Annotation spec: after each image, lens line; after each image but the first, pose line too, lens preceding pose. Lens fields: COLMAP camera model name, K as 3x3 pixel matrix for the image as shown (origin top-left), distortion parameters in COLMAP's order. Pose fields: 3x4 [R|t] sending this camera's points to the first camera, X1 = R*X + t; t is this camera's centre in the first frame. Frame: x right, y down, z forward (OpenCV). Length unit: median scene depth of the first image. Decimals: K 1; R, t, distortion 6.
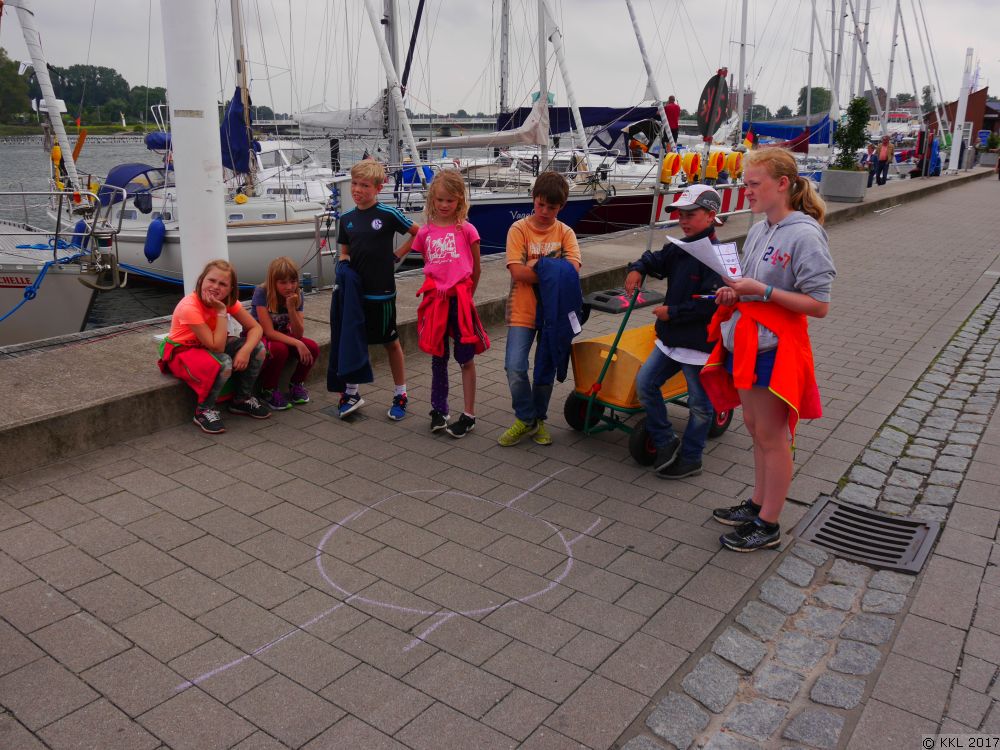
lens RADIAL K [[884.2, 0, 500.0], [0, 884.2, 375.0], [0, 0, 1]] dist [-0.053222, 0.108302]
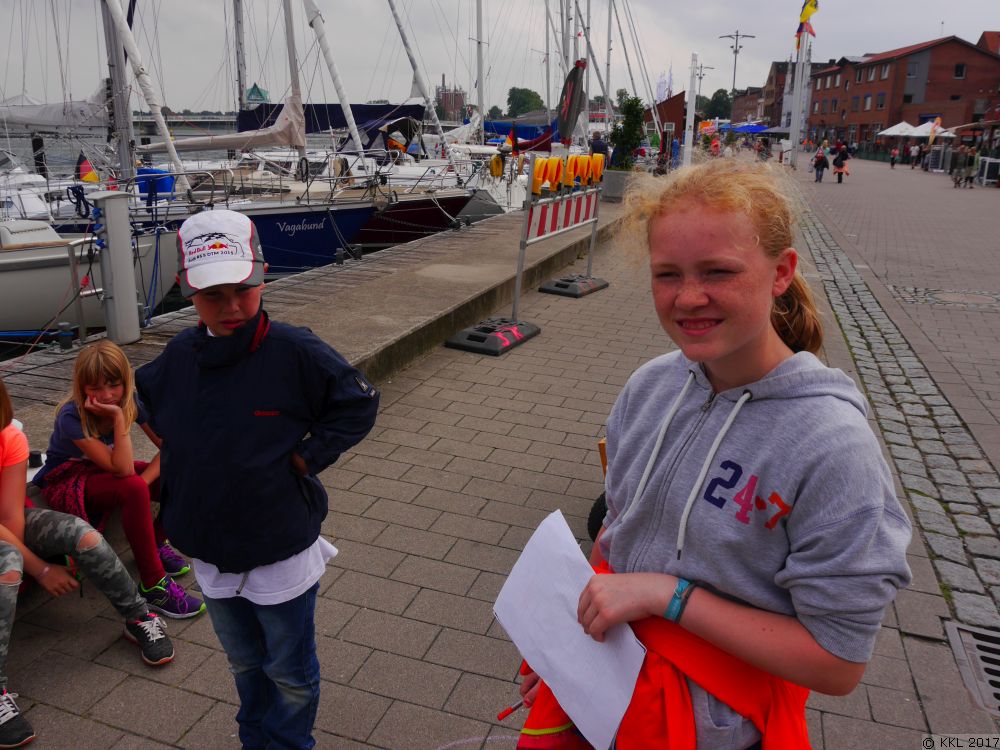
lens RADIAL K [[884.2, 0, 500.0], [0, 884.2, 375.0], [0, 0, 1]] dist [-0.053222, 0.108302]
pose [[0.950456, -0.078726, 0.300726, -0.048922], [0.078274, 0.996839, 0.013572, -0.026902], [-0.300844, 0.010640, 0.953614, 0.094645]]
